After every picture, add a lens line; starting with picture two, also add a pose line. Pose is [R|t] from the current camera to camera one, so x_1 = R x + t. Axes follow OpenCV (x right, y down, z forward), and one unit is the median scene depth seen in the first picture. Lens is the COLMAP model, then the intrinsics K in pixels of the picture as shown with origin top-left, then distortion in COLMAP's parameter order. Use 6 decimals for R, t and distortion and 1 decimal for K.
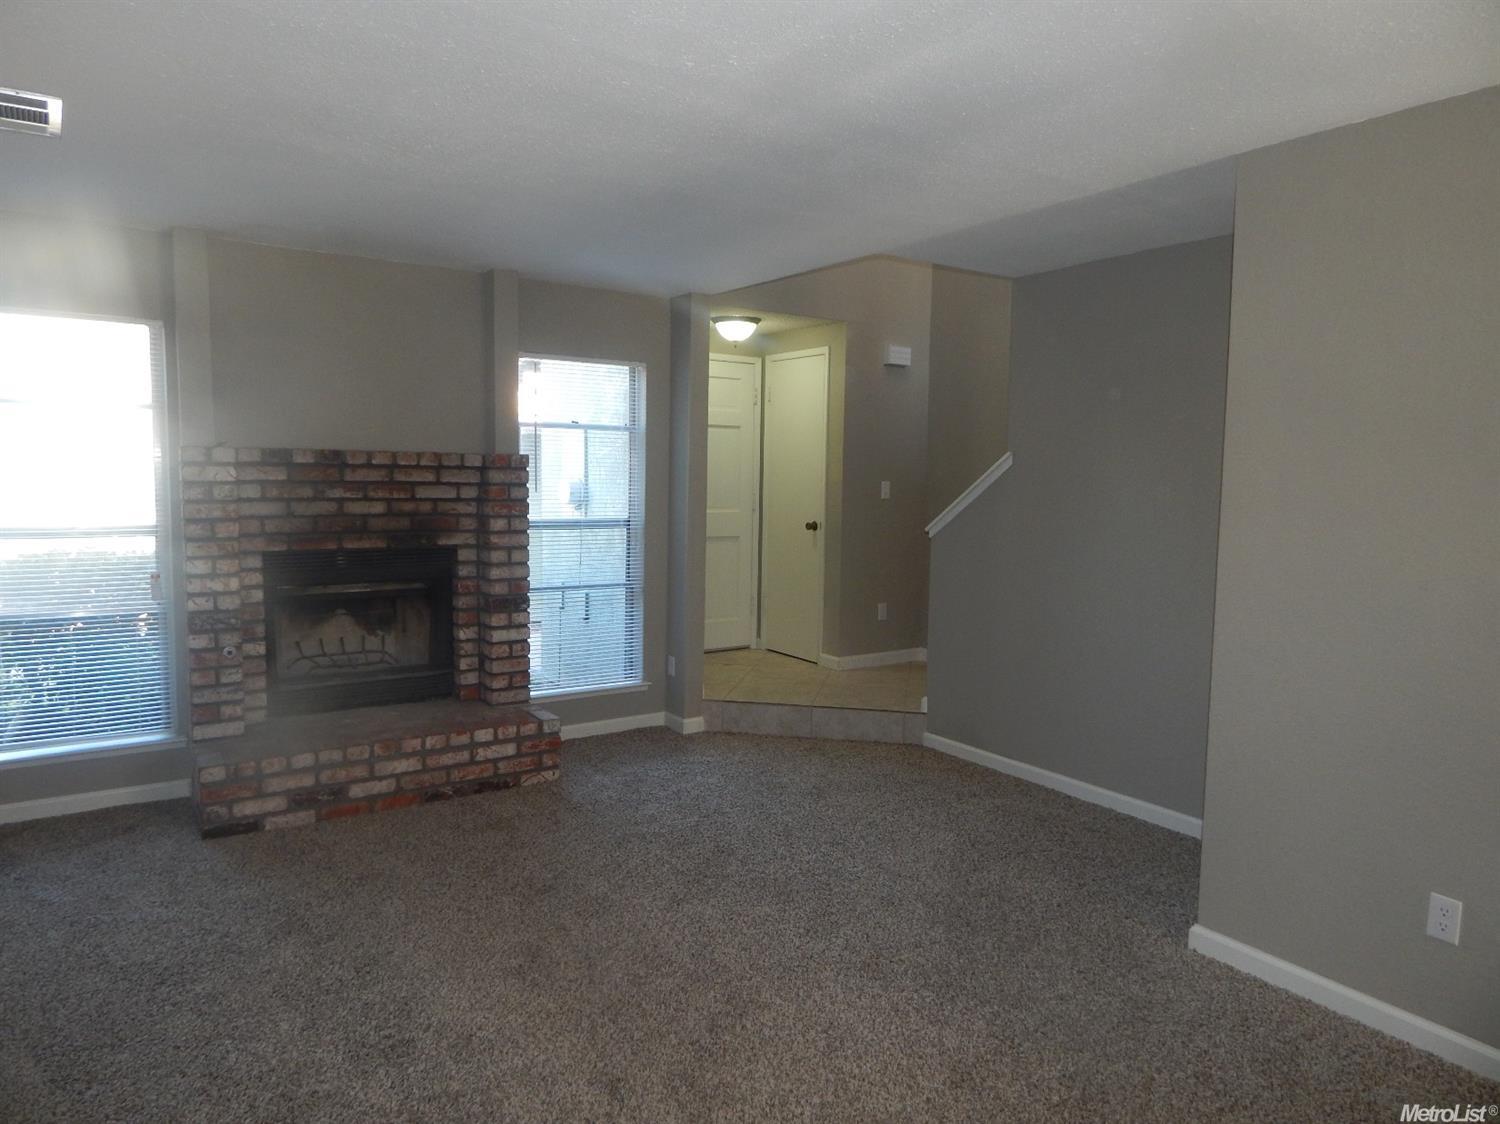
lens RADIAL K [[978.6, 0, 752.8], [0, 978.6, 557.4], [0, 0, 1]] dist [0.000285, -0.000099]
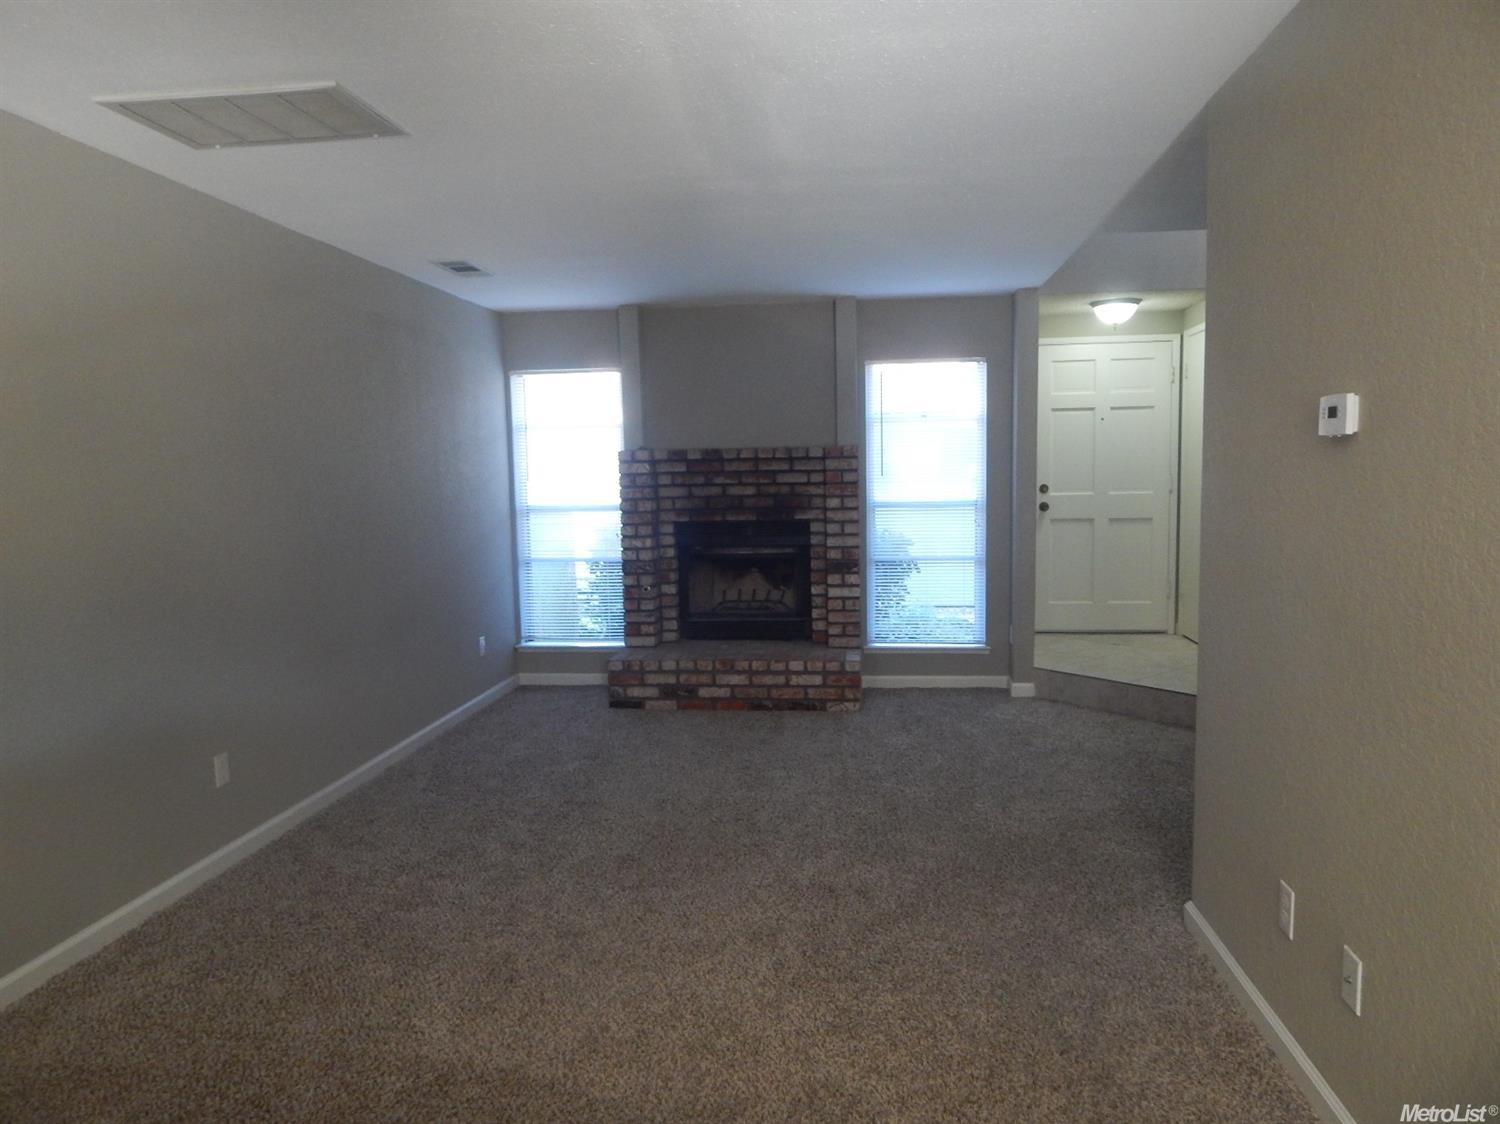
lens RADIAL K [[978.6, 0, 752.8], [0, 978.6, 557.4], [0, 0, 1]] dist [0.000285, -0.000099]
pose [[0.756501, 0.028979, -0.653350, 0.501746], [-0.025531, 0.999565, 0.014773, 0.021129], [0.653494, 0.005505, 0.756912, -0.011609]]
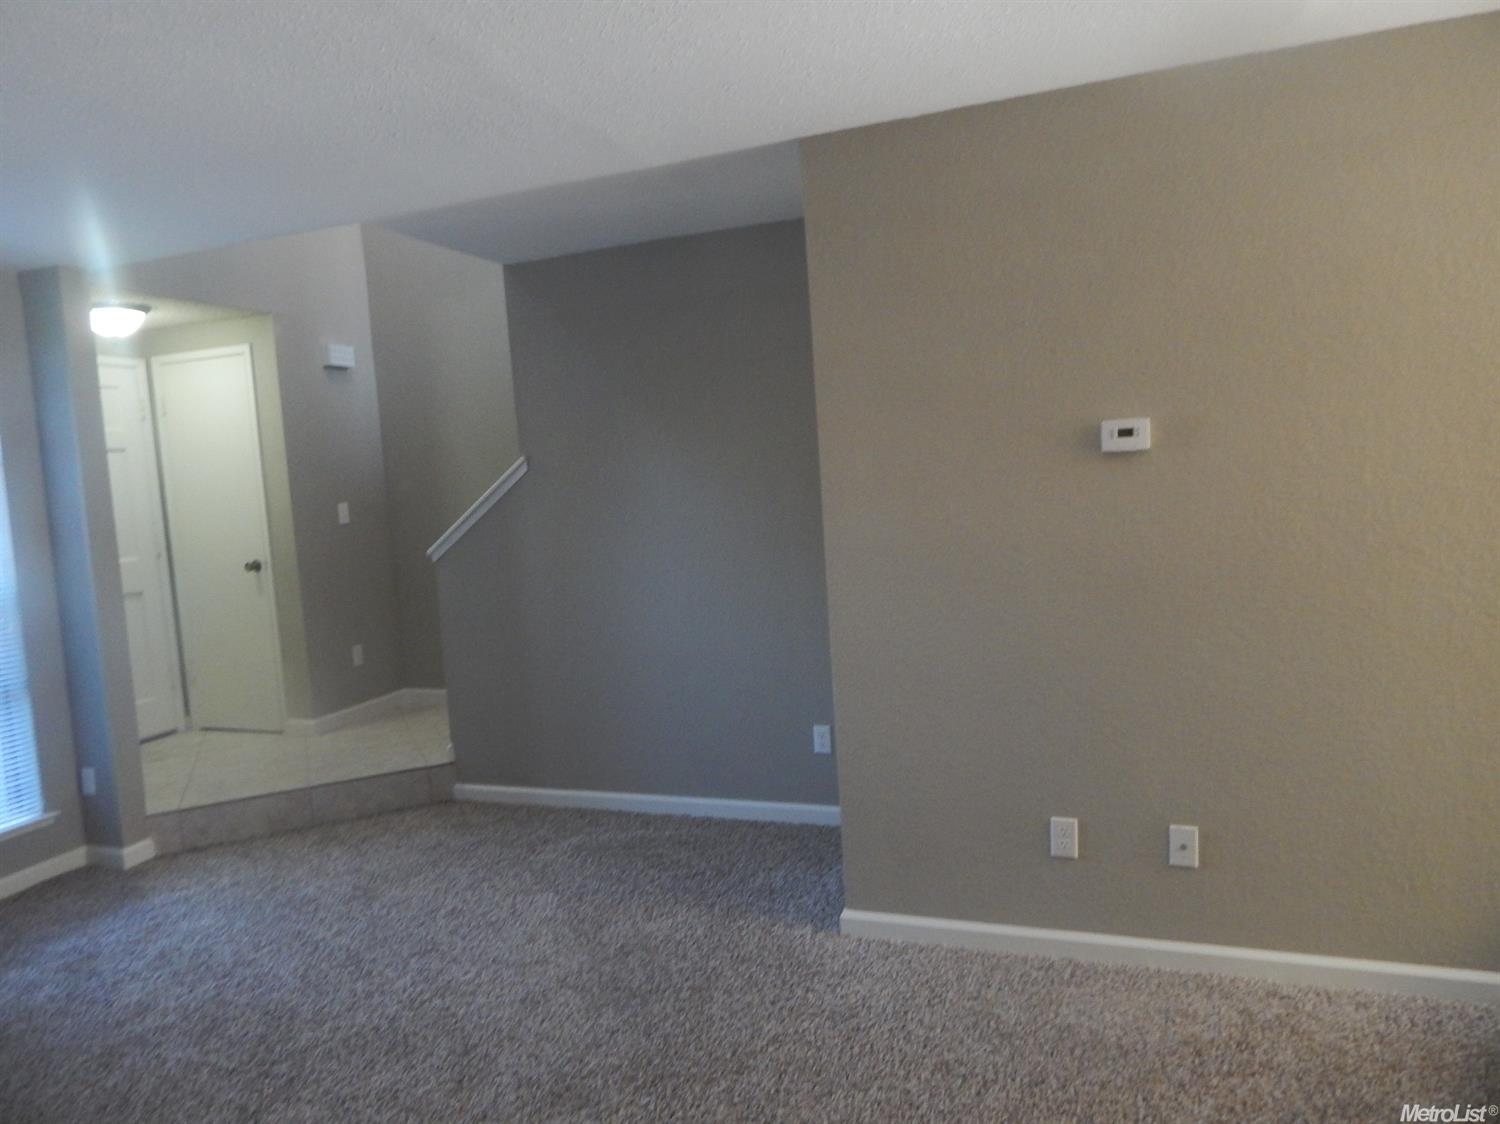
lens RADIAL K [[973.3, 0, 750.0], [0, 973.3, 562.0], [0, 0, 1]] dist [-0.005656, 0.000976]
pose [[0.805424, -0.121098, 0.580196, -0.106130], [0.125483, 0.991555, 0.032762, -0.014834], [-0.579264, 0.046417, 0.813818, 0.155250]]
